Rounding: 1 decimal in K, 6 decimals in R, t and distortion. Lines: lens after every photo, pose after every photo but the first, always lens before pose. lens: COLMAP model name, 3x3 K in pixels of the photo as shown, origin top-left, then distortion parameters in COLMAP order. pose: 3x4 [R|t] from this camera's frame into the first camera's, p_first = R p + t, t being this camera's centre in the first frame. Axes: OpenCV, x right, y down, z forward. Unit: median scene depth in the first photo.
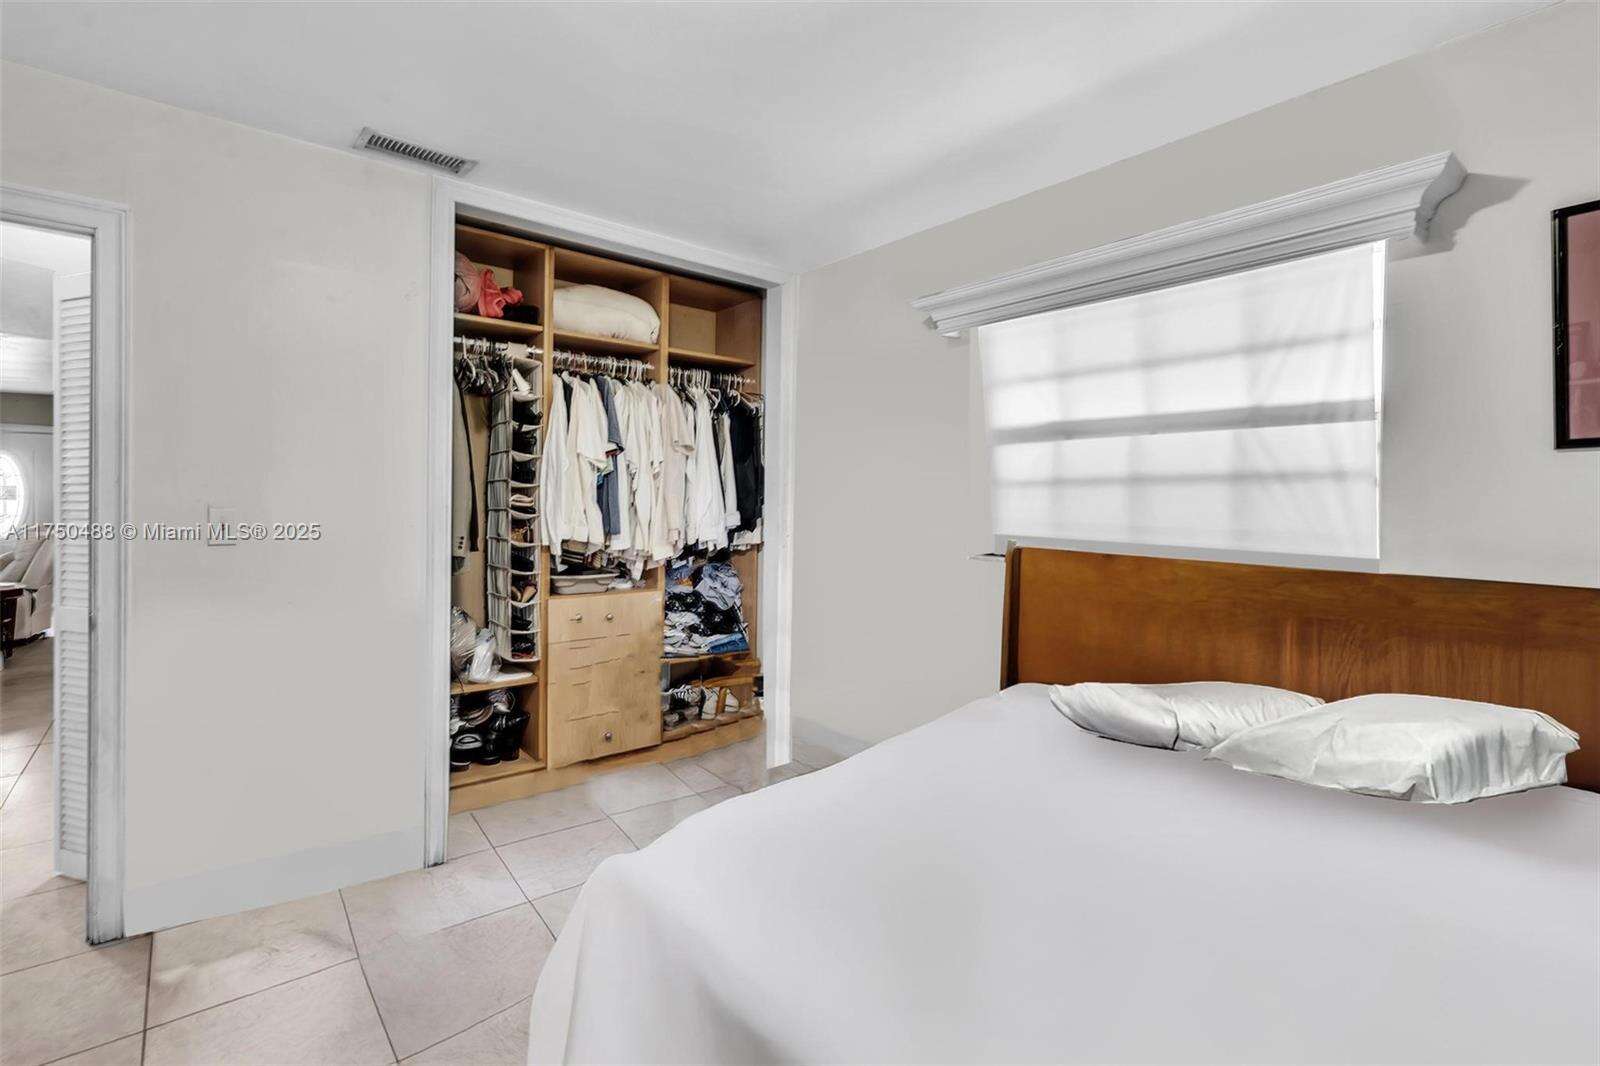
lens RADIAL K [[743.0, 0, 797.6], [0, 743.0, 495.9], [0, 0, 1]] dist [-0.003599, -0.000769]
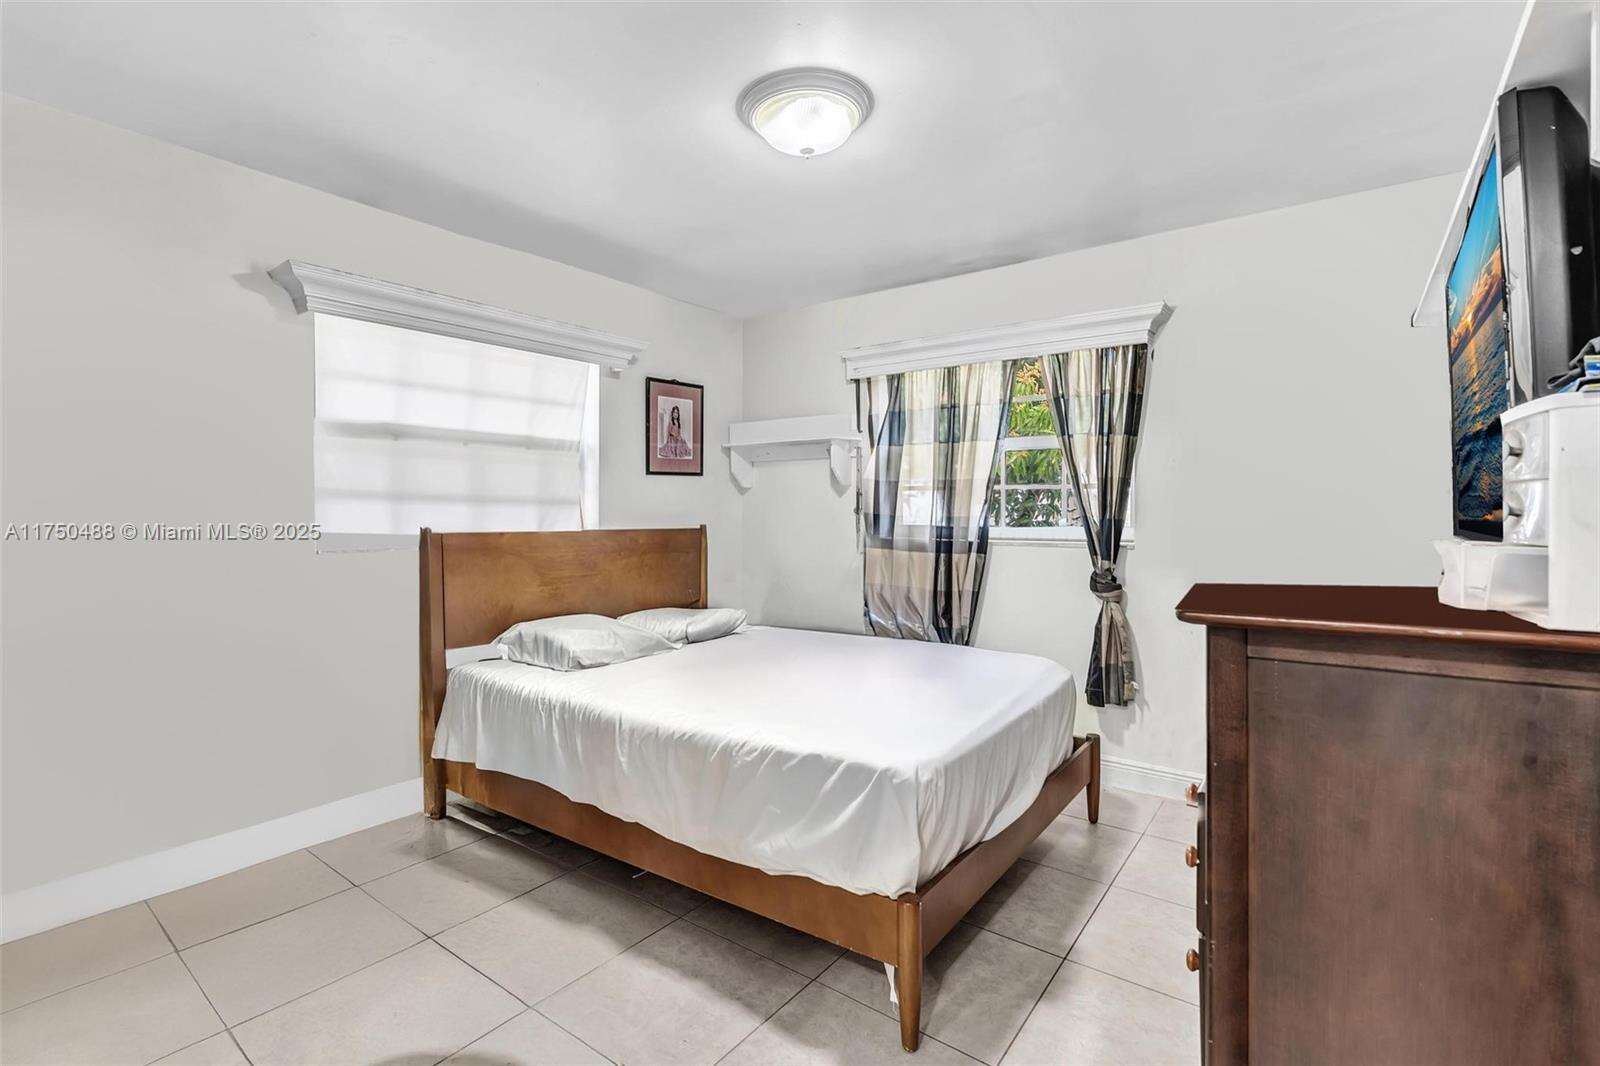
lens RADIAL K [[743.0, 0, 797.6], [0, 743.0, 495.9], [0, 0, 1]] dist [-0.003599, -0.000769]
pose [[-0.235863, 0.021101, 0.971557, -1.031715], [0.007135, 0.999775, -0.019982, 0.047891], [-0.971760, 0.002219, -0.235961, 0.739626]]
